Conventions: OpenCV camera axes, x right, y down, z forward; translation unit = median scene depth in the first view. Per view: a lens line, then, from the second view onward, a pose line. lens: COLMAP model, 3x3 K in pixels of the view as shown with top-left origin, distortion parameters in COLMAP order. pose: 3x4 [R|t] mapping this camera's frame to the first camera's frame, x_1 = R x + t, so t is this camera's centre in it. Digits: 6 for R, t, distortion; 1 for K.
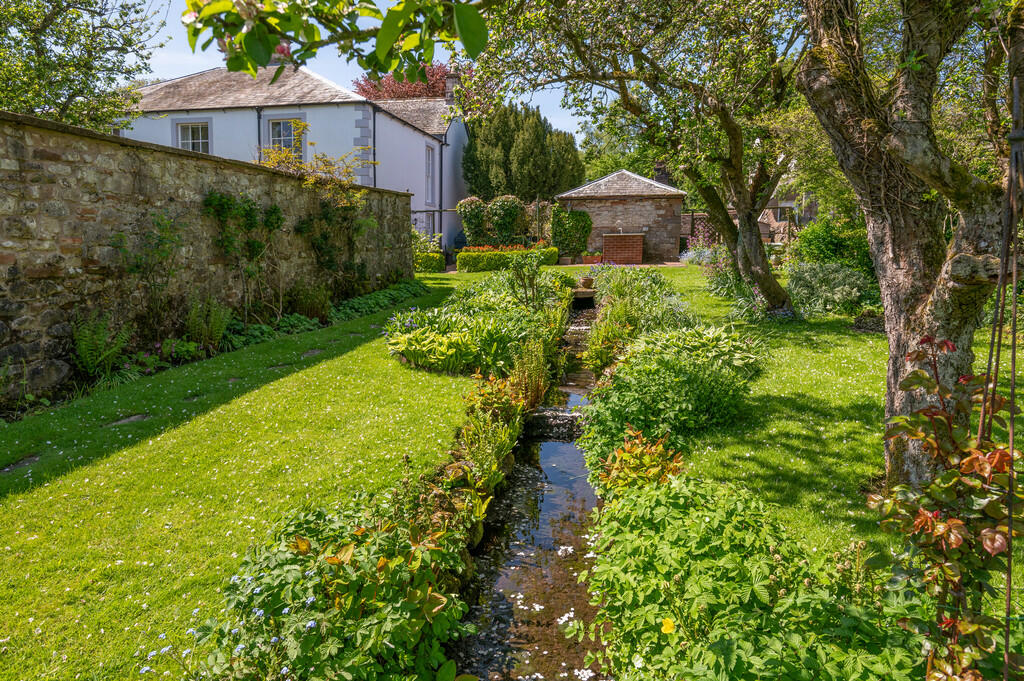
lens RADIAL K [[675.5, 0, 514.3], [0, 675.5, 338.6], [0, 0, 1]] dist [-0.001156, -0.000405]
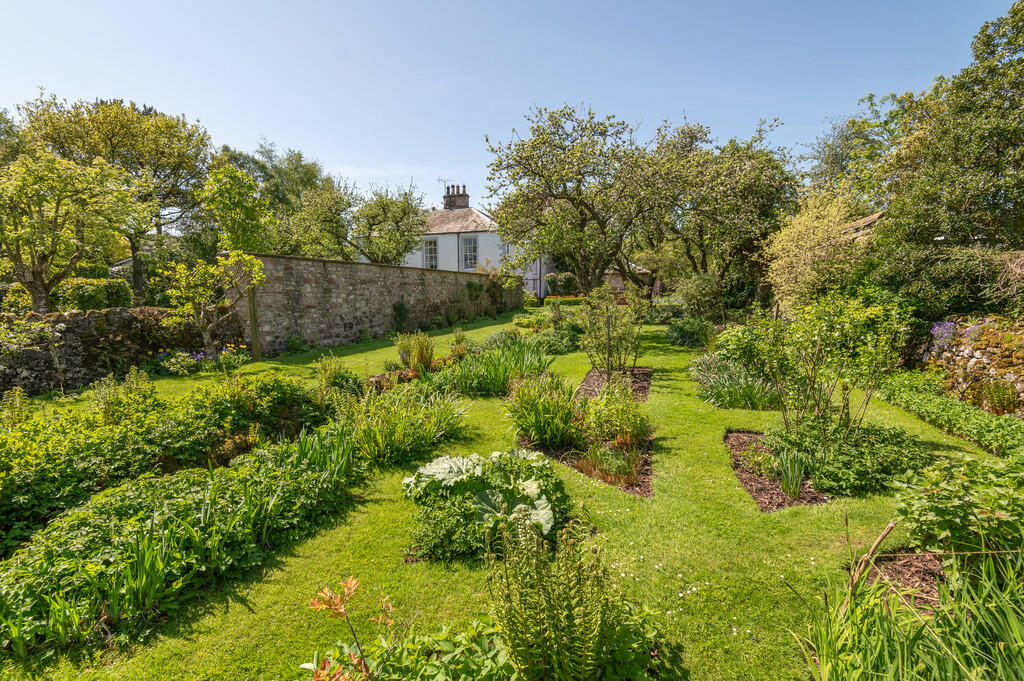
lens RADIAL K [[469.9, 0, 511.8], [0, 469.9, 342.4], [0, 0, 1]] dist [0.000407, 0.000001]
pose [[0.982675, 0.031745, -0.182598, 0.209869], [-0.037803, 0.998841, -0.029789, 0.141923], [0.181441, 0.036176, 0.982736, -1.137197]]
